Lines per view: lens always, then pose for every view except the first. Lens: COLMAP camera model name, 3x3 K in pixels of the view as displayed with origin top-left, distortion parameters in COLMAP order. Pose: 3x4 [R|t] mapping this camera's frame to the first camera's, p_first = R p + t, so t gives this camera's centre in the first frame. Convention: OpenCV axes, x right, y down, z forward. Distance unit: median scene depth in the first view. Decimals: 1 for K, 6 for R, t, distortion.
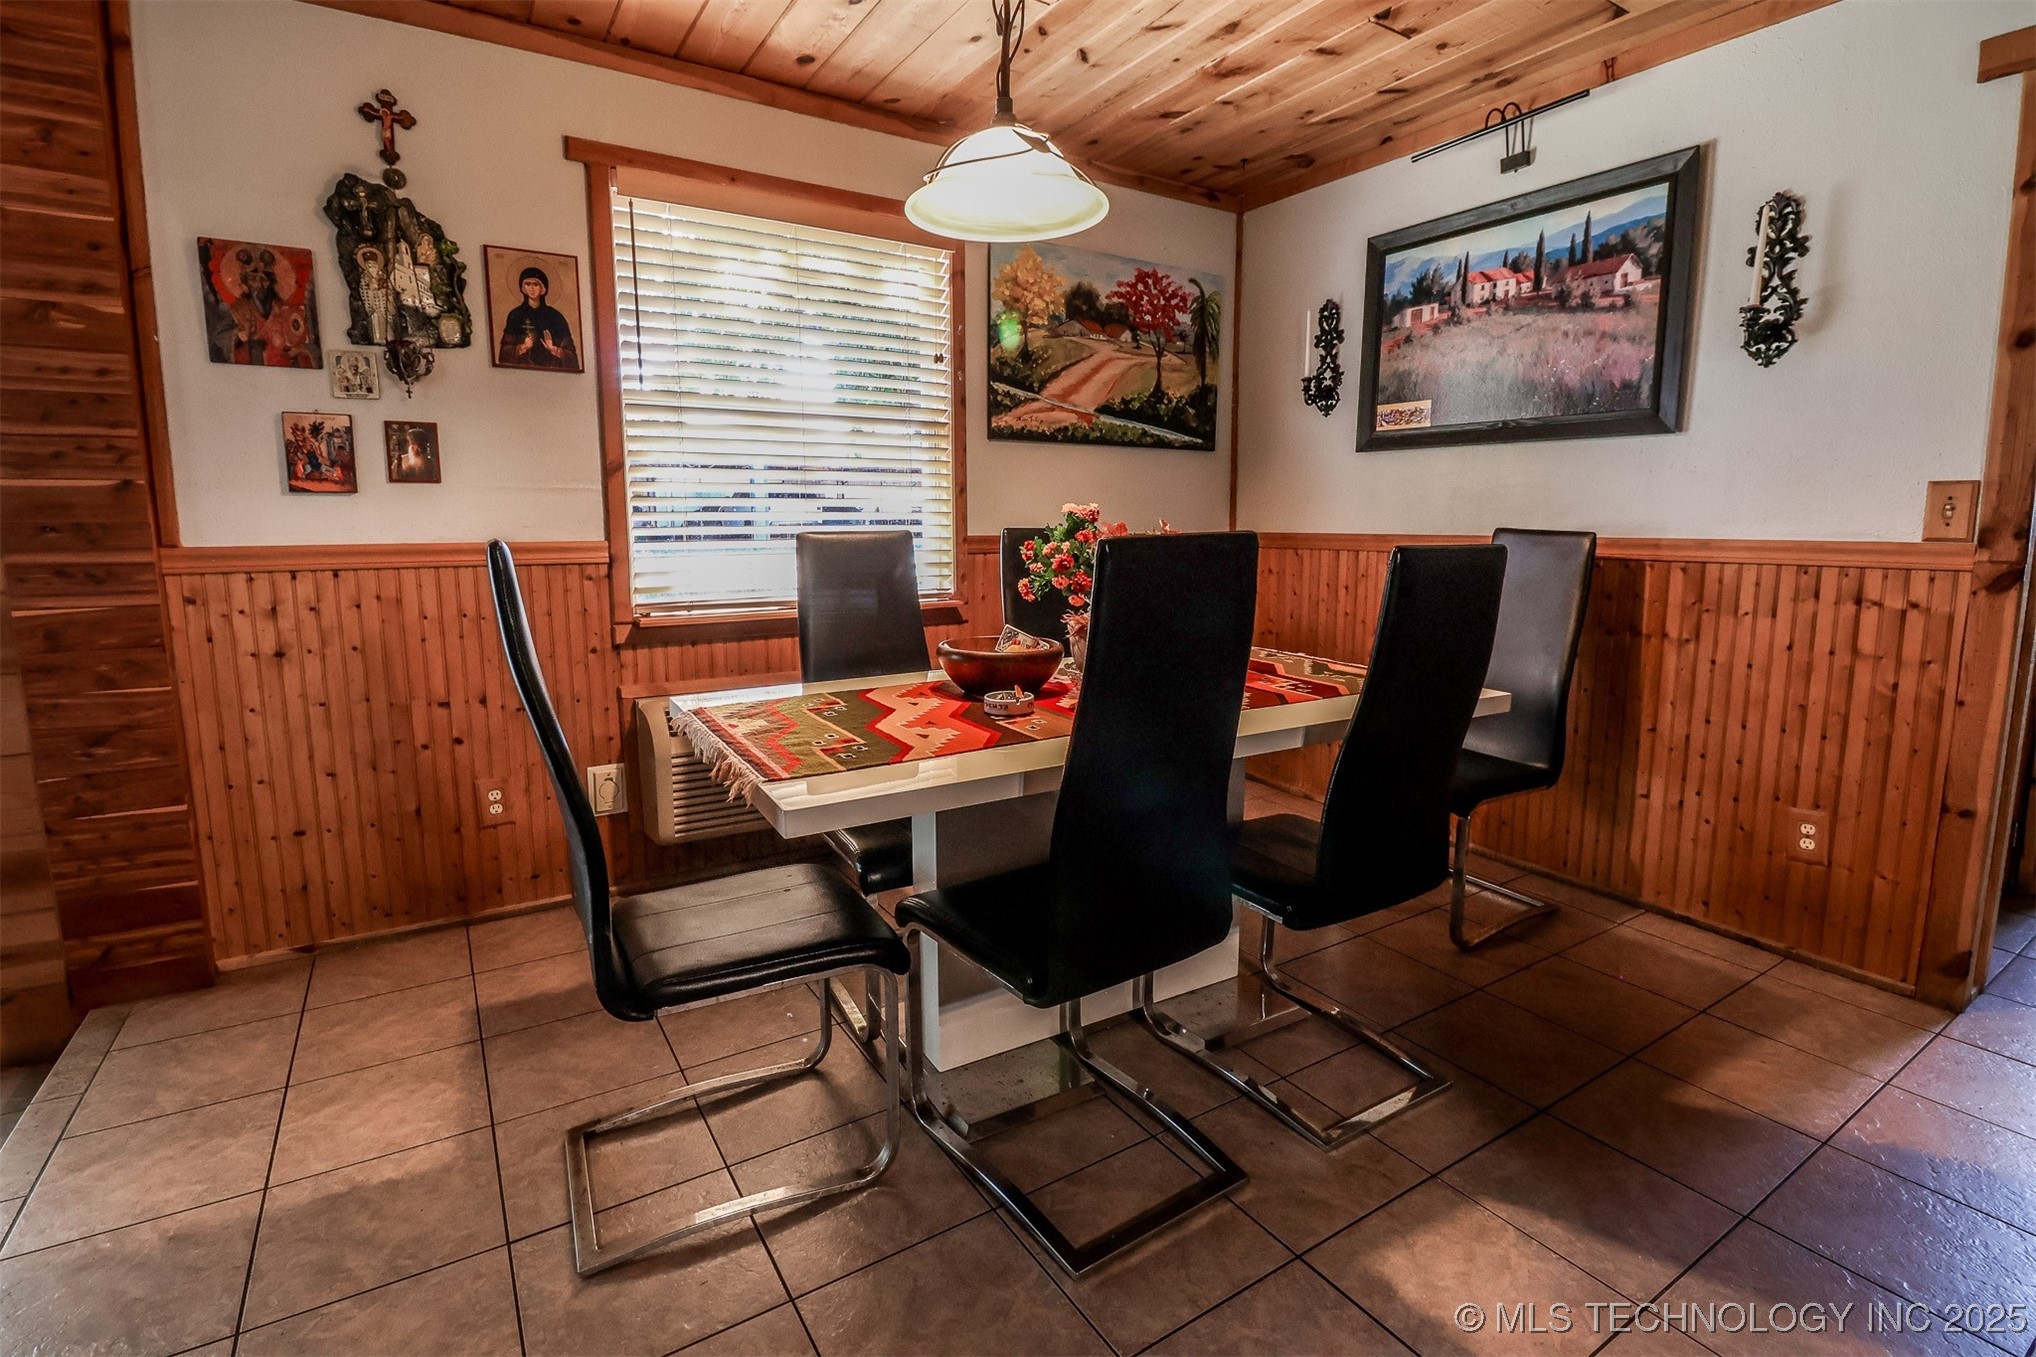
lens RADIAL K [[952.9, 0, 1020.9], [0, 952.9, 652.4], [0, 0, 1]] dist [0.002358, -0.015042]
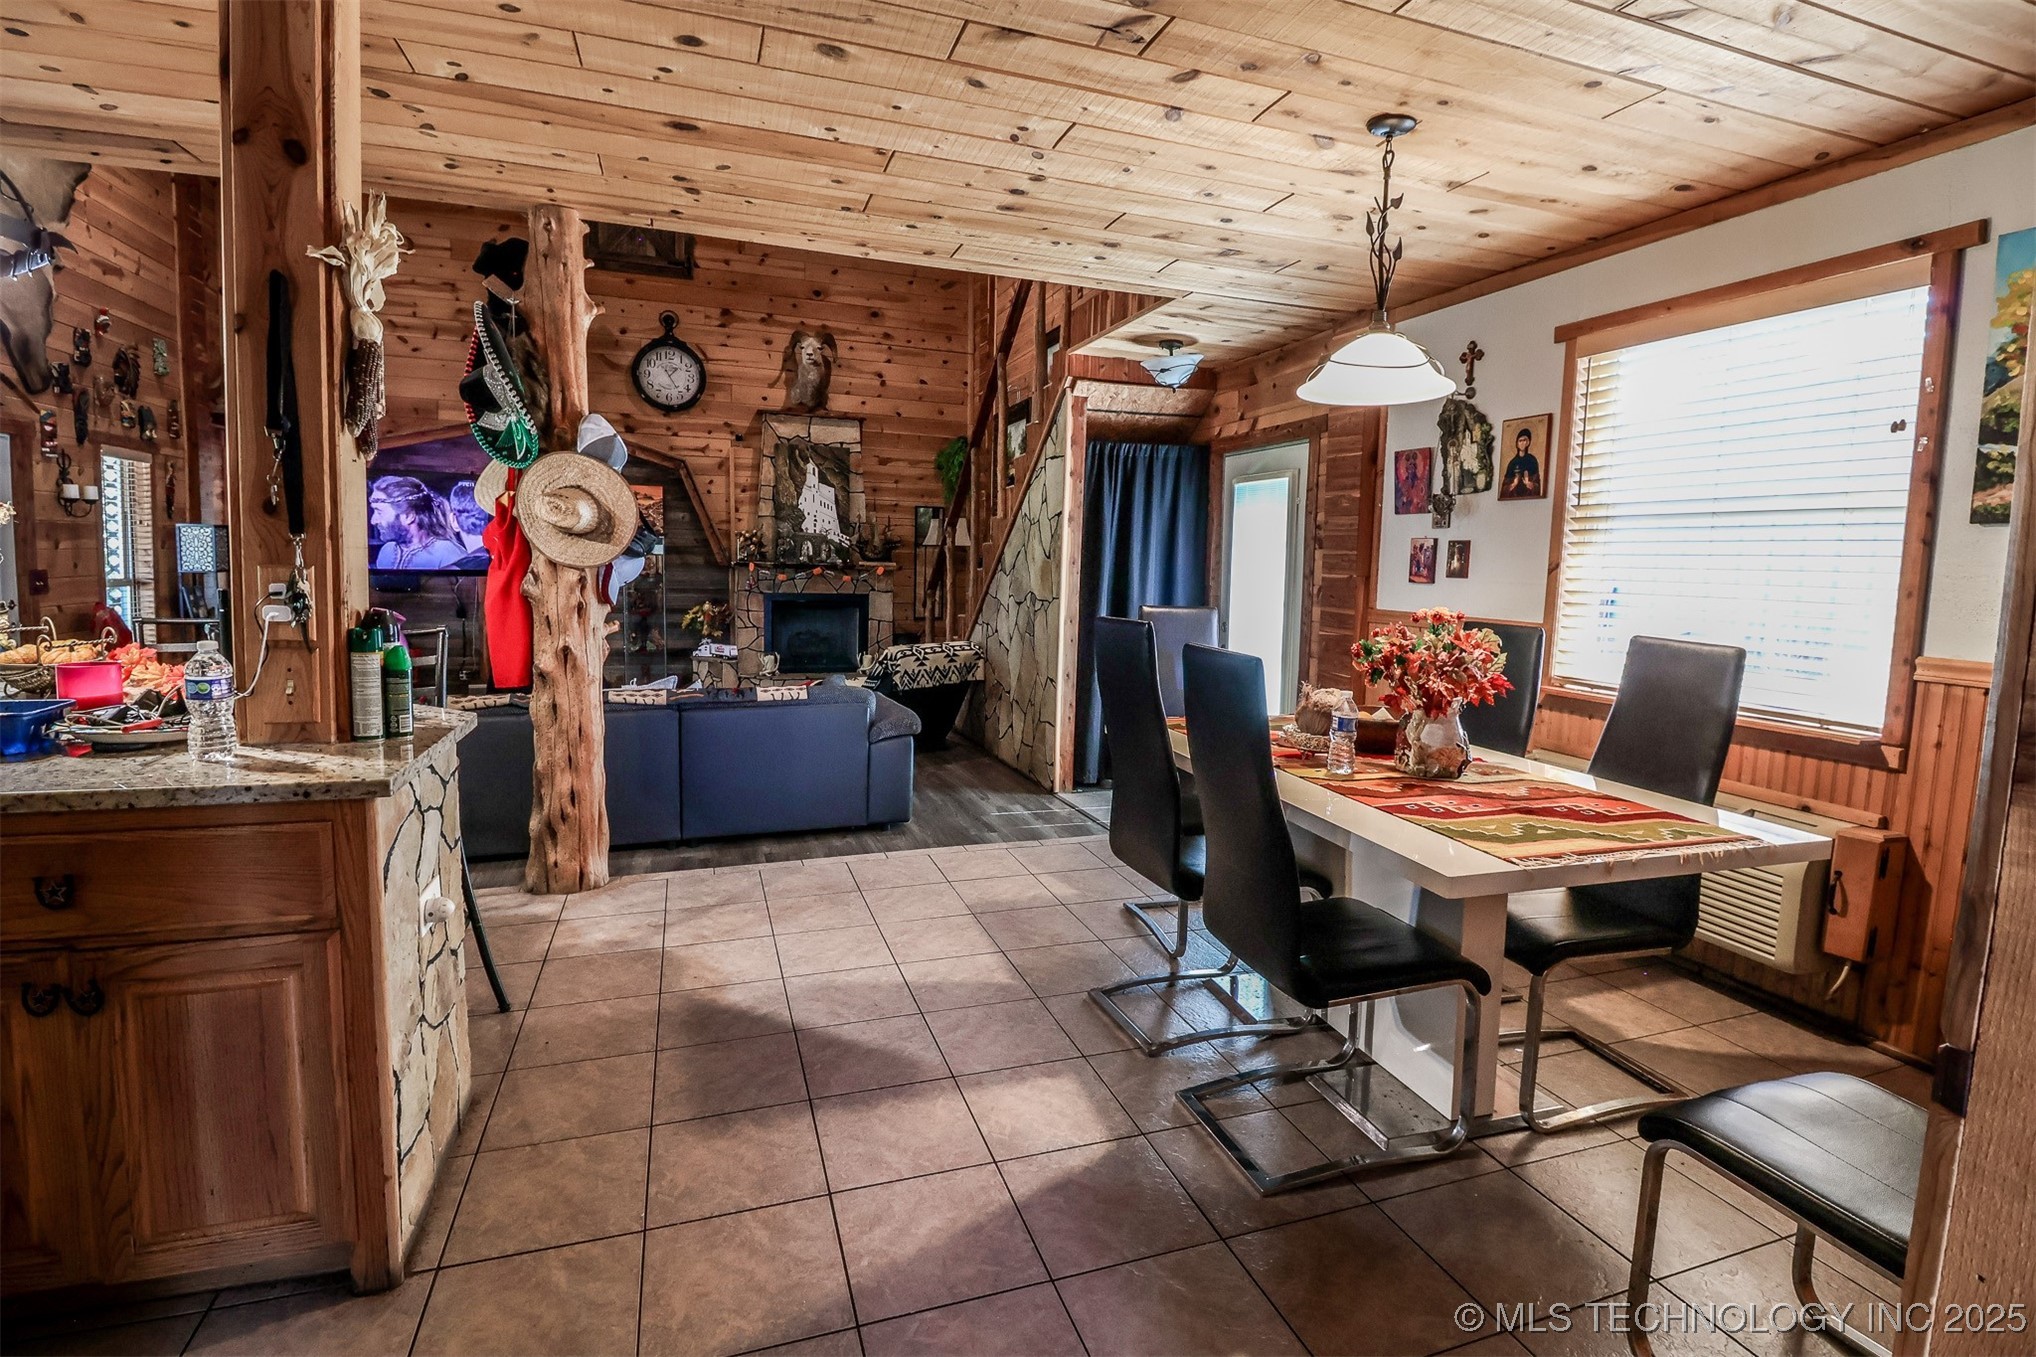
lens RADIAL K [[952.9, 0, 1020.9], [0, 952.9, 652.4], [0, 0, 1]] dist [0.002358, -0.015042]
pose [[-0.229466, 0.090239, -0.969124, 1.088265], [-0.160190, 0.978614, 0.129051, -0.144411], [0.960044, 0.184857, -0.210103, 0.652796]]
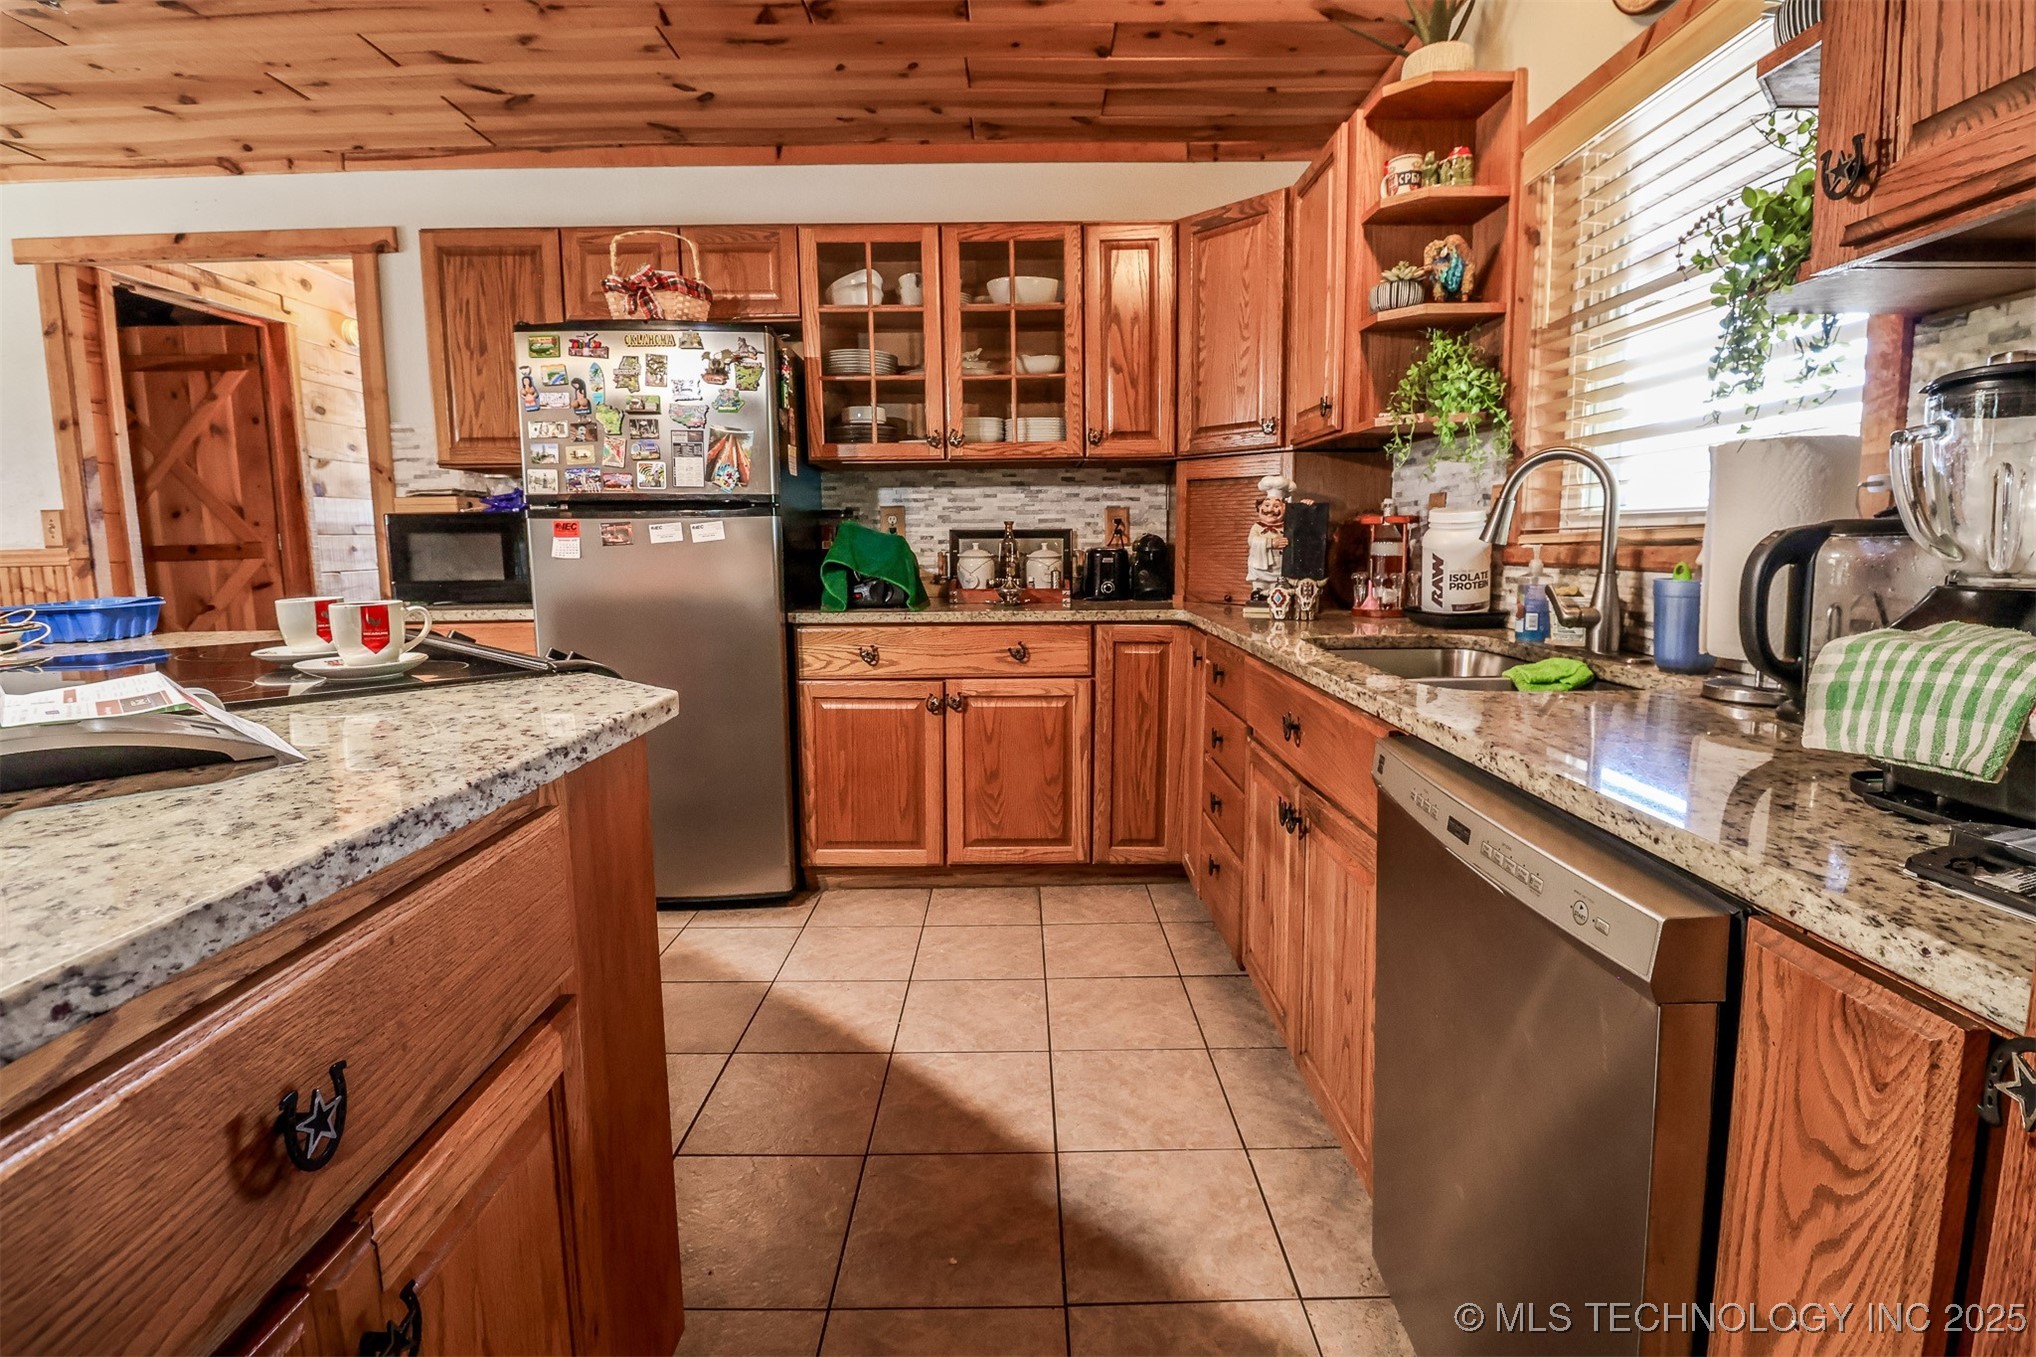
lens RADIAL K [[971.9, 0, 1023.1], [0, 971.9, 657.5], [0, 0, 1]] dist [0.001609, -0.015676]
pose [[0.526592, -0.106803, 0.843382, 0.408658], [0.132374, 0.990277, 0.042754, 0.187920], [-0.839749, 0.089128, 0.535610, -1.075597]]
